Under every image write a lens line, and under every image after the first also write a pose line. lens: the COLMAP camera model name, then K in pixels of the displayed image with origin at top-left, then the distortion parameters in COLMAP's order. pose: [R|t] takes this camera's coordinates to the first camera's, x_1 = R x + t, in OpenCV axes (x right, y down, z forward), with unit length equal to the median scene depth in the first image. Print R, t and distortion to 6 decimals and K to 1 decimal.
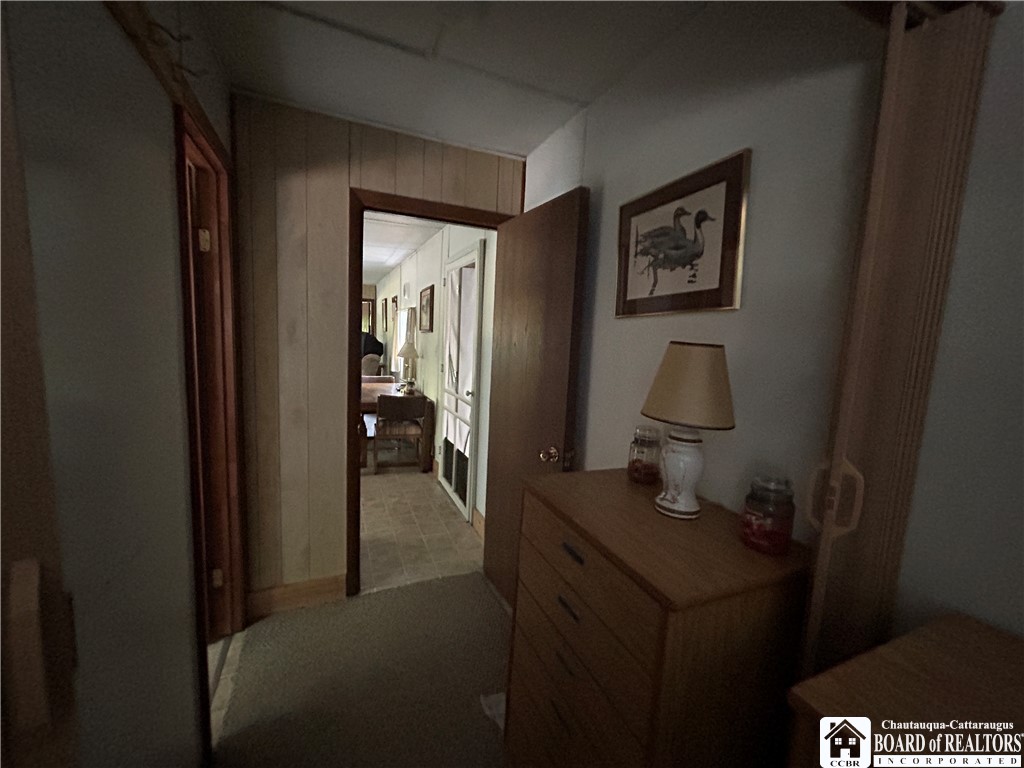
lens RADIAL K [[416.2, 0, 512.8], [0, 416.2, 384.4], [0, 0, 1]] dist [0.002059, 0.000011]
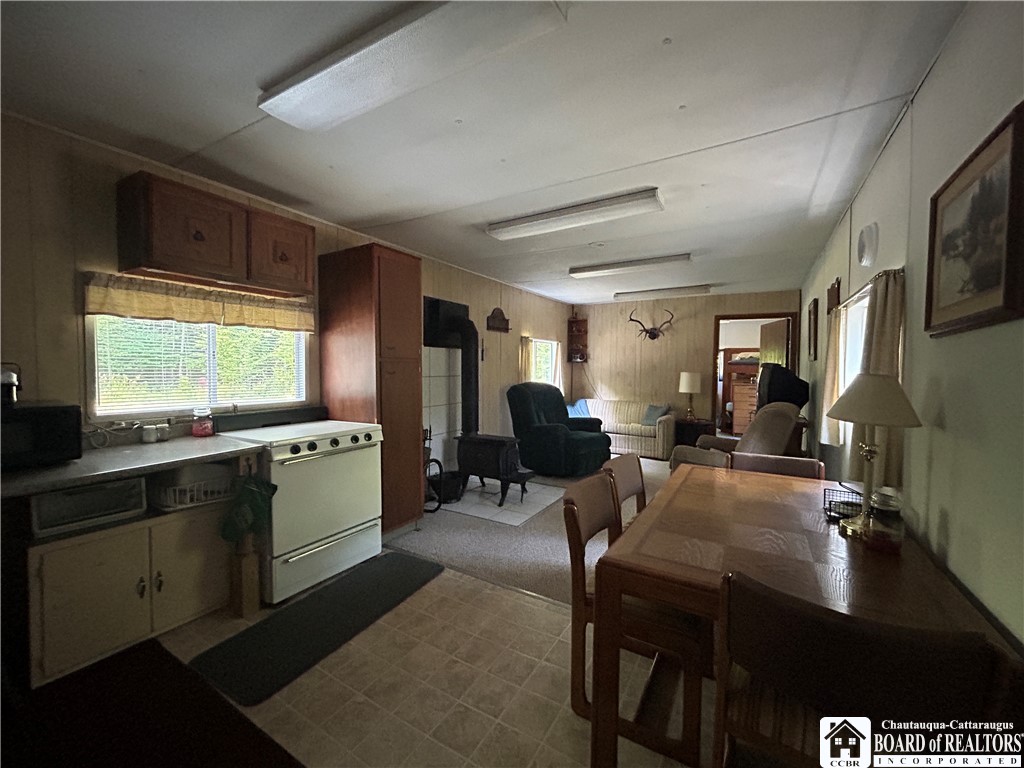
lens RADIAL K [[416.2, 0, 508.6], [0, 416.2, 383.6], [0, 0, 1]] dist [0.002059, 0.000011]
pose [[0.581141, -0.007834, -0.813765, -0.121704], [-0.074202, 0.995278, -0.062572, -0.043004], [0.810413, 0.096746, 0.577815, 0.468357]]
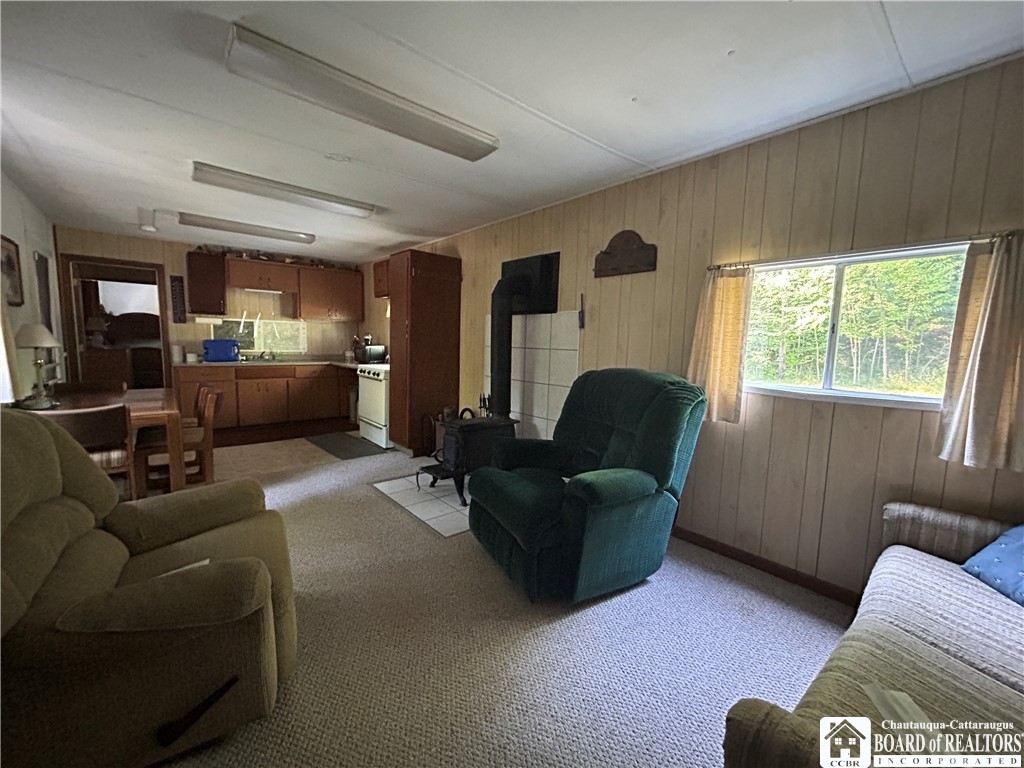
lens RADIAL K [[416.2, 0, 510.5], [0, 416.2, 386.1], [0, 0, 1]] dist [0.002059, 0.000011]
pose [[-0.957576, -0.039091, -0.285517, -0.577240], [-0.101579, 0.972953, 0.207469, -0.163451], [0.269684, 0.227670, -0.935648, 1.374298]]
